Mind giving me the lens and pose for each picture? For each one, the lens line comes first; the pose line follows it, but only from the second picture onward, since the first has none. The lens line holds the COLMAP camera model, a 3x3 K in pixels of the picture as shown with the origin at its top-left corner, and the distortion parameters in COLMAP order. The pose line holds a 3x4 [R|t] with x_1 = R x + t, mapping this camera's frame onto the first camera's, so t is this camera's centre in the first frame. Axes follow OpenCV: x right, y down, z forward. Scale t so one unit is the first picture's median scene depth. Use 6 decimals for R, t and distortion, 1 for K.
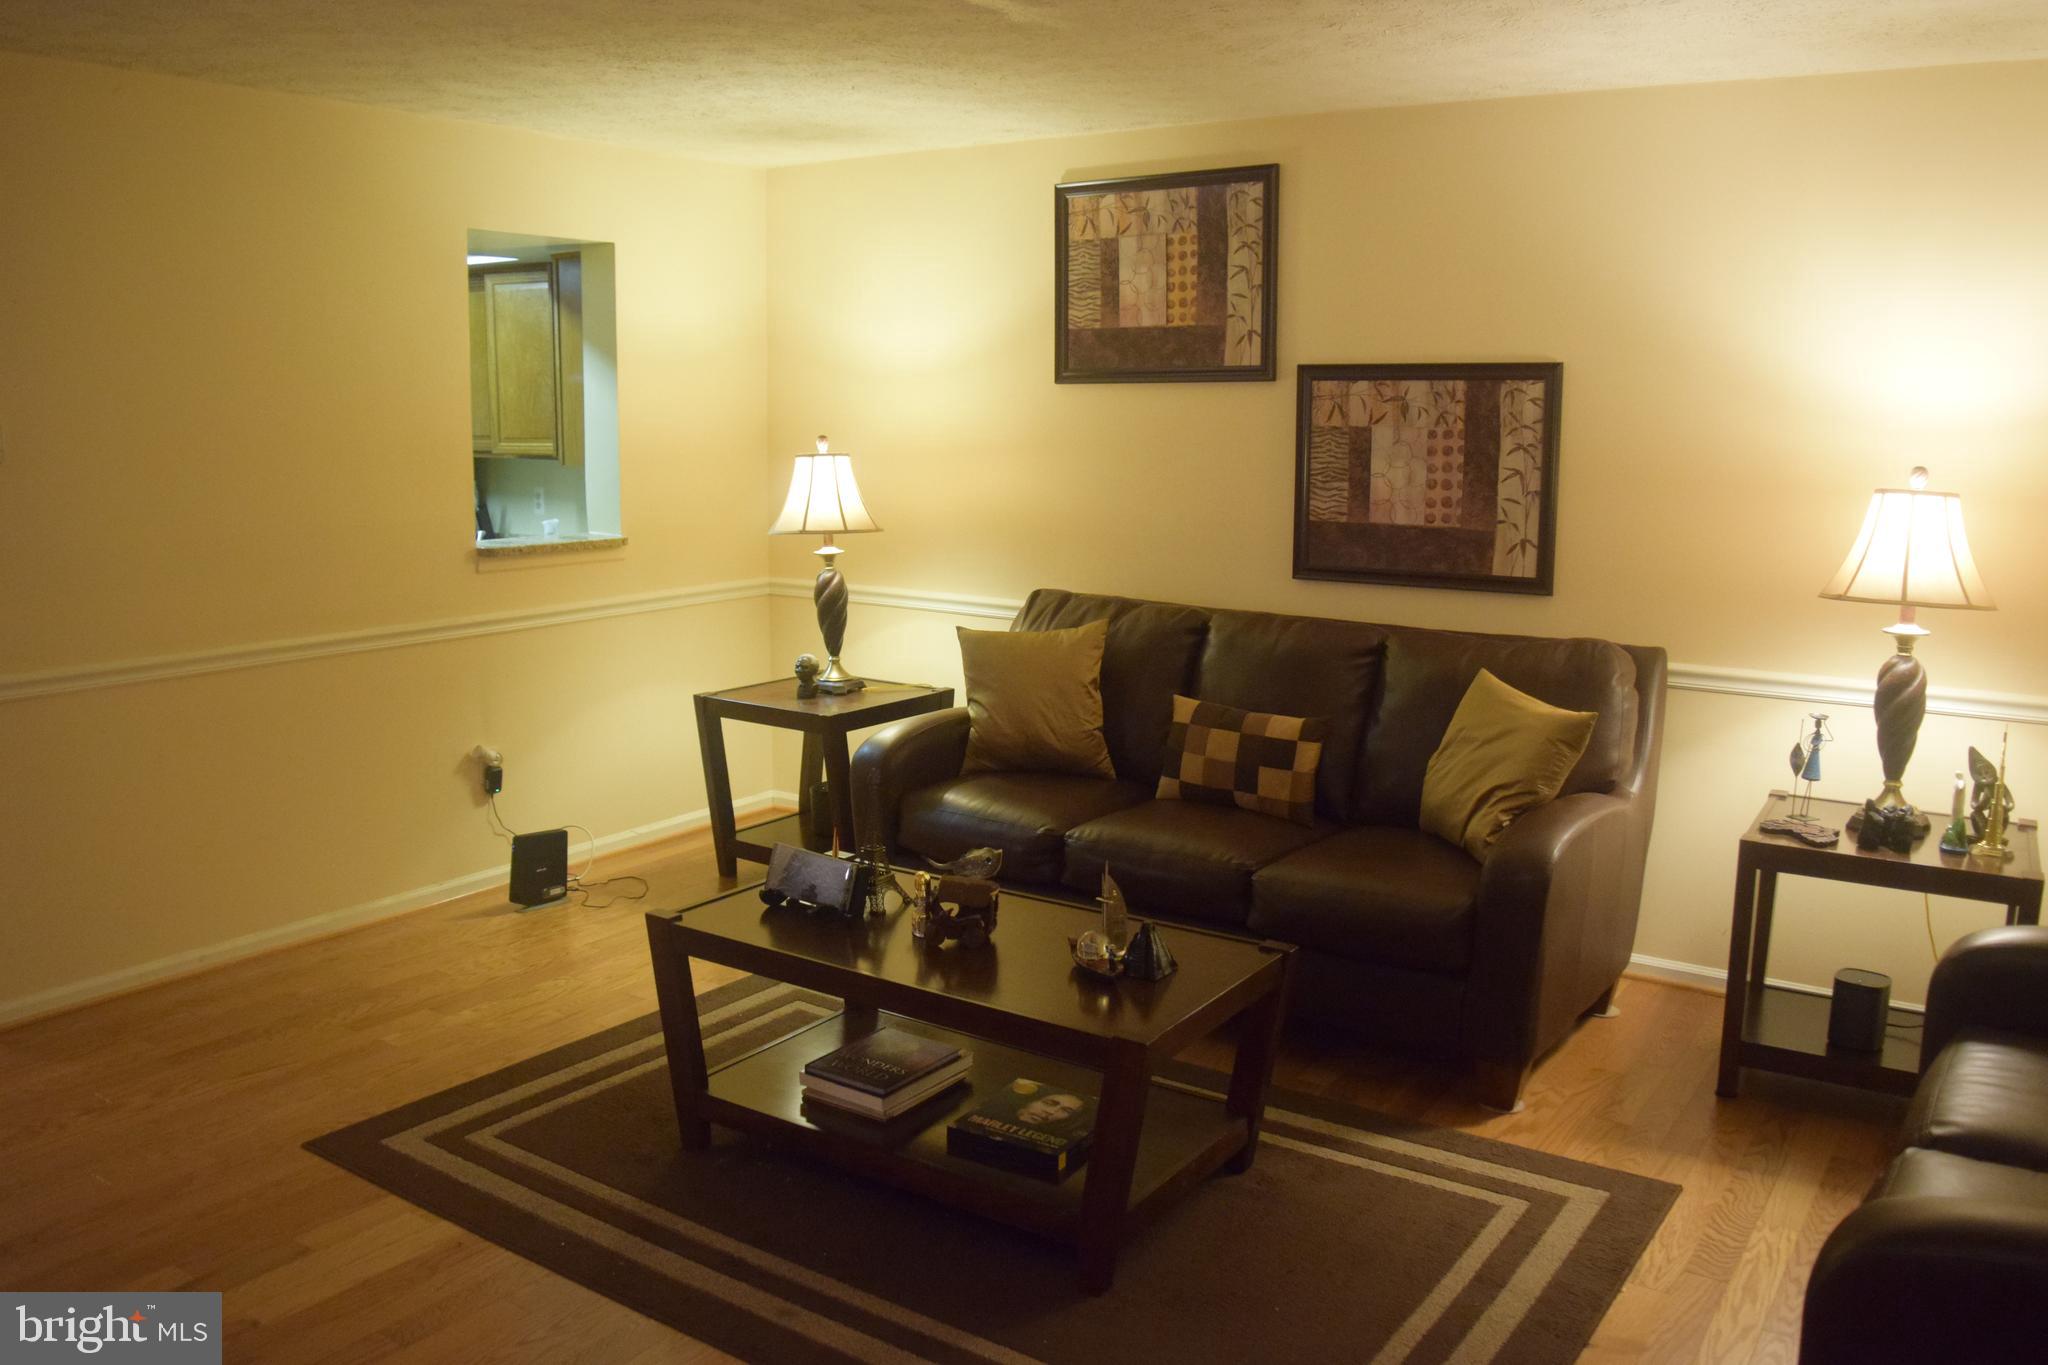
lens RADIAL K [[1603.6, 0, 1027.7], [0, 1603.6, 673.7], [0, 0, 1]] dist [-0.093675, 0.018769]
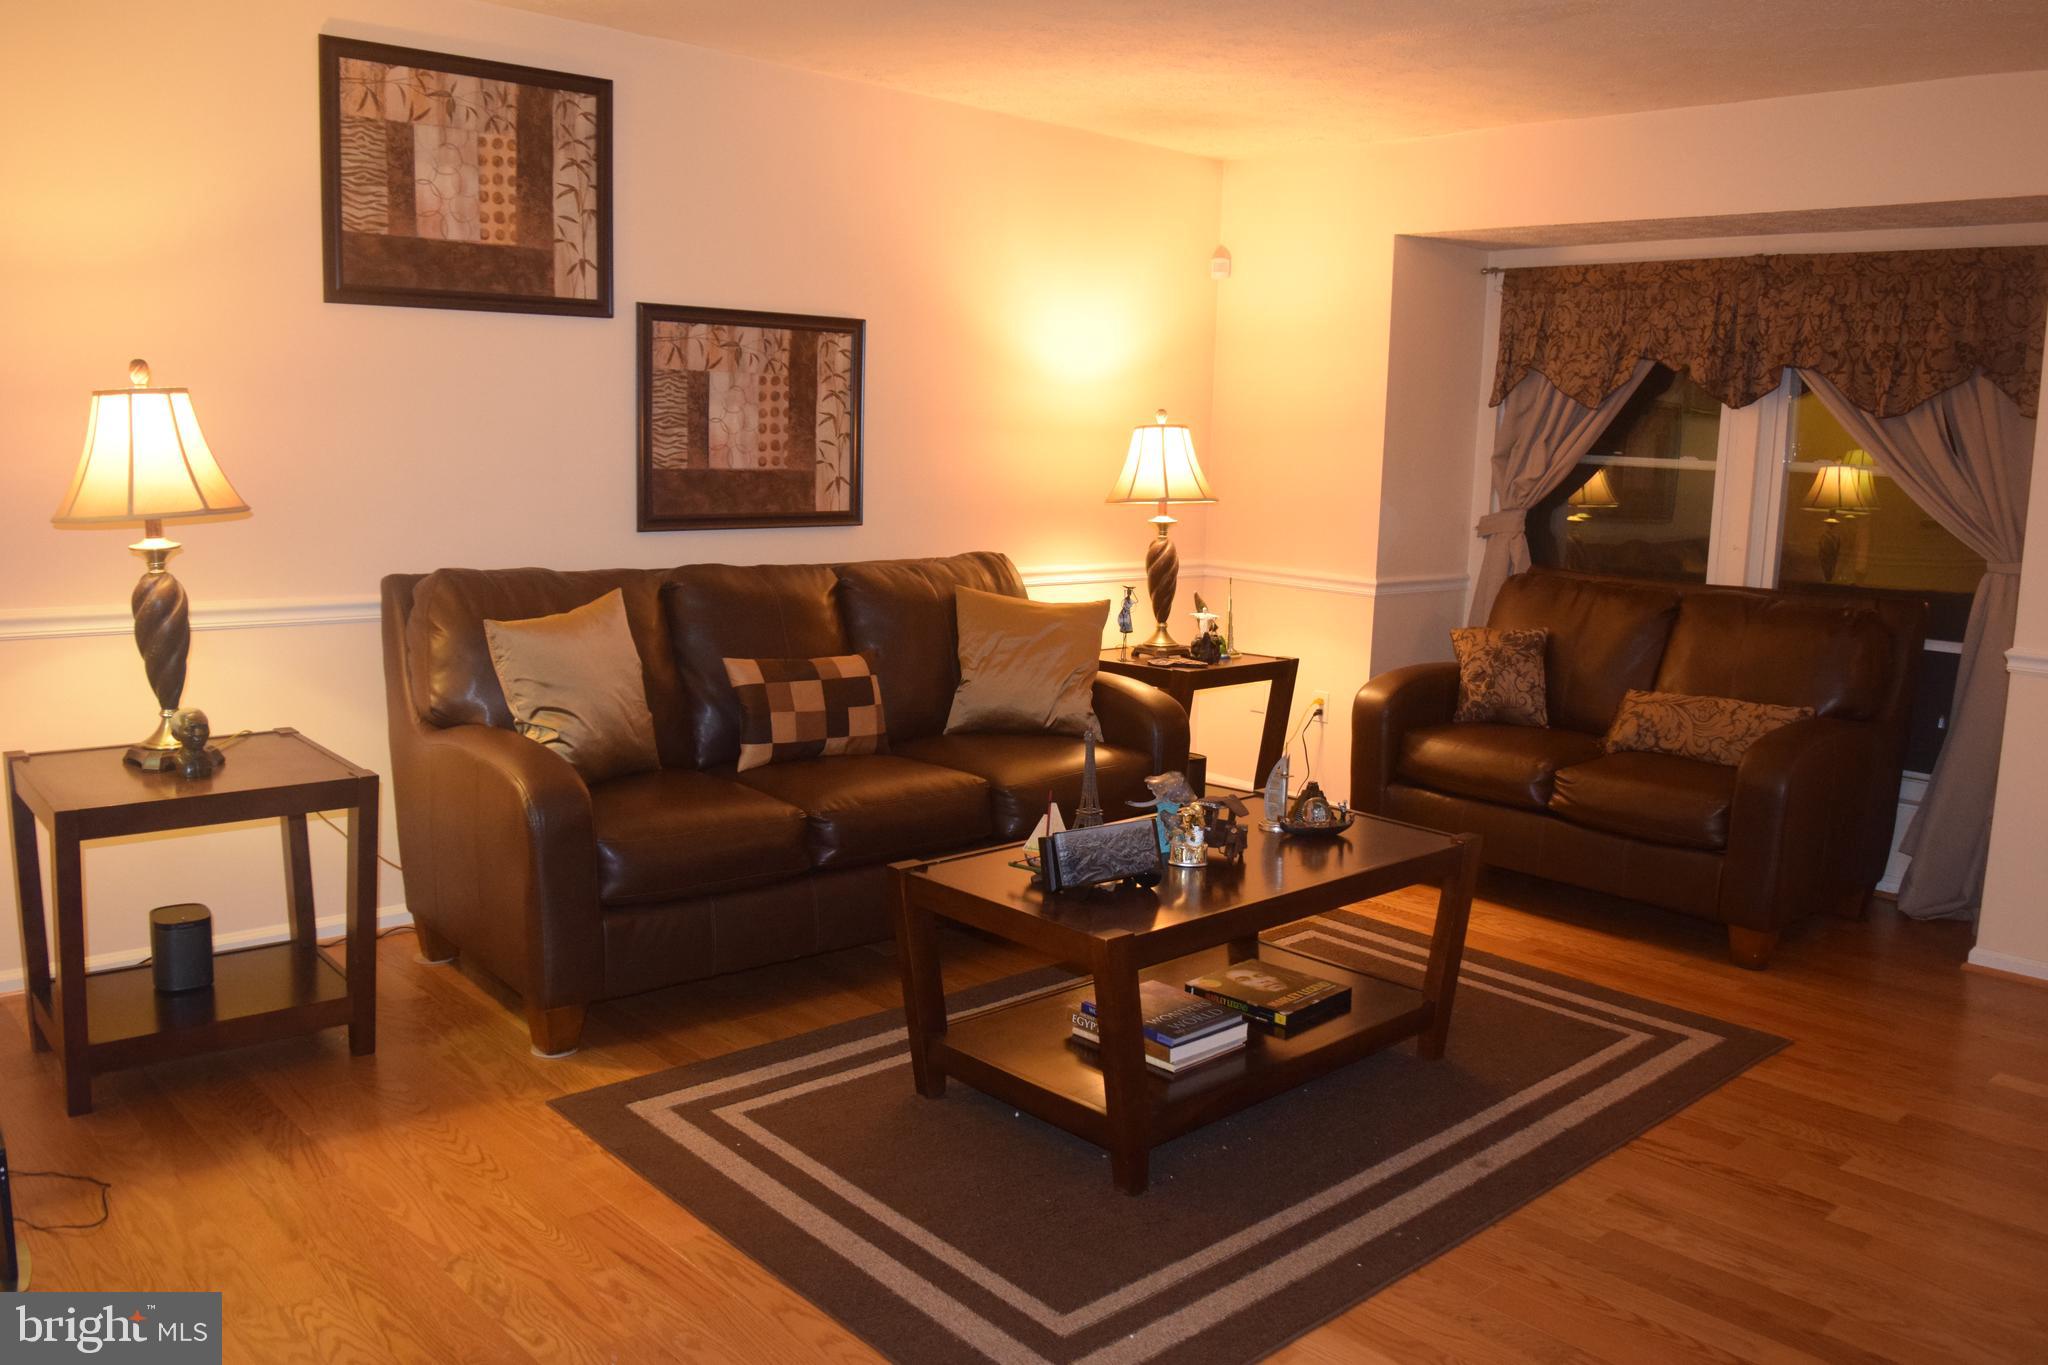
lens RADIAL K [[1603.6, 0, 1027.7], [0, 1603.6, 673.7], [0, 0, 1]] dist [-0.093675, 0.018769]
pose [[0.221705, -0.145962, 0.964128, -0.711845], [0.127641, 0.984570, 0.119706, -0.061844], [-0.966724, 0.096523, 0.236915, 0.581315]]
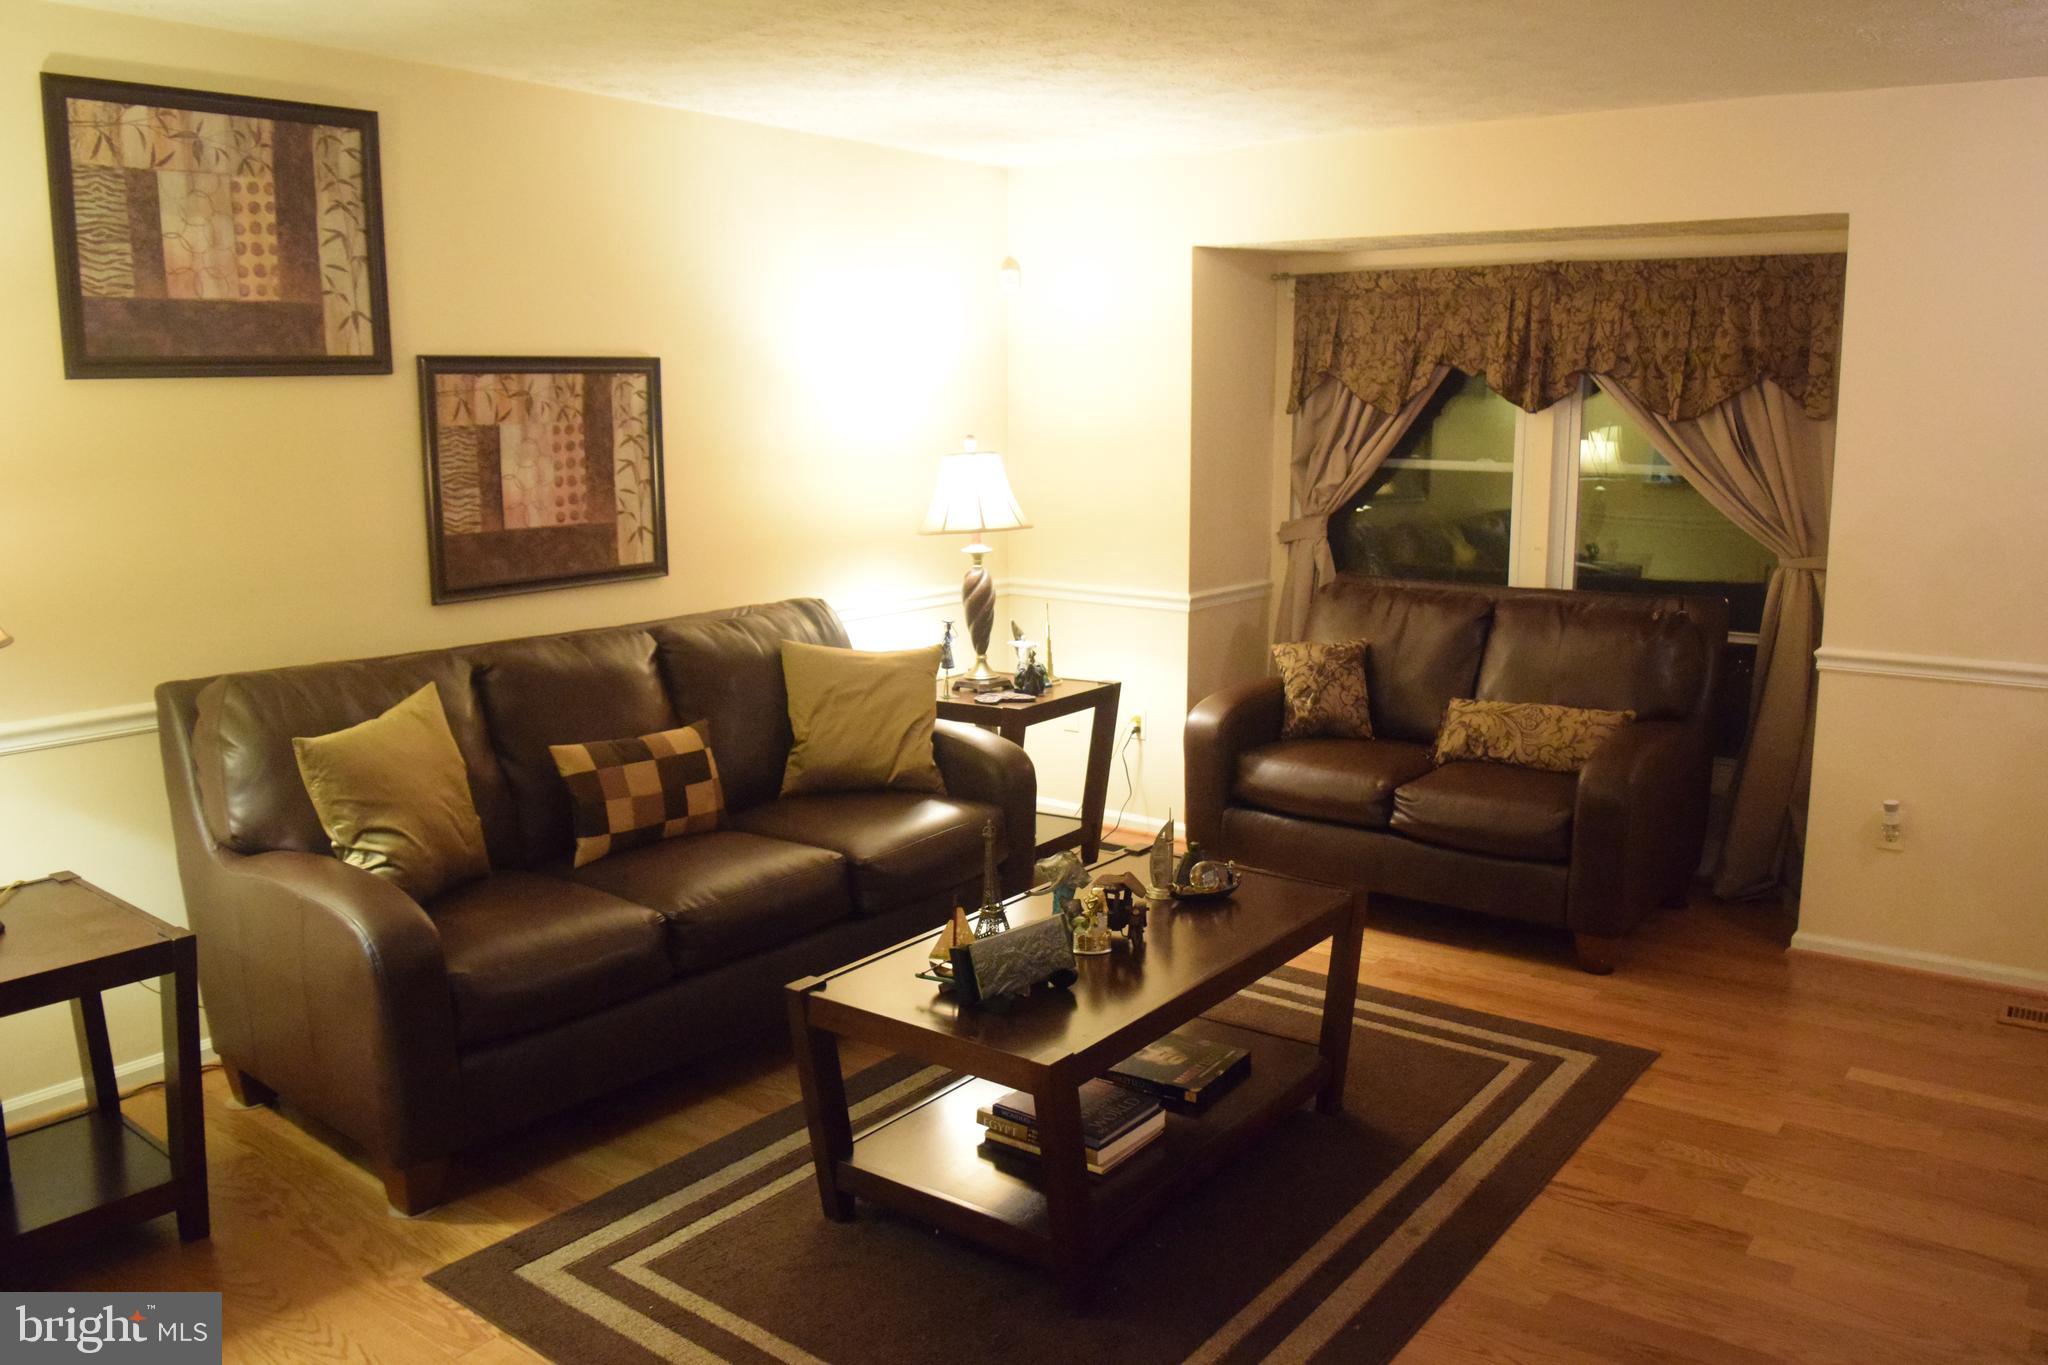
lens RADIAL K [[1603.6, 0, 1027.7], [0, 1603.6, 673.7], [0, 0, 1]] dist [-0.093675, 0.018769]
pose [[0.044257, -0.177332, 0.983155, -0.676550], [0.162996, 0.972214, 0.168022, -0.117352], [-0.985634, 0.152815, 0.071932, 0.646769]]
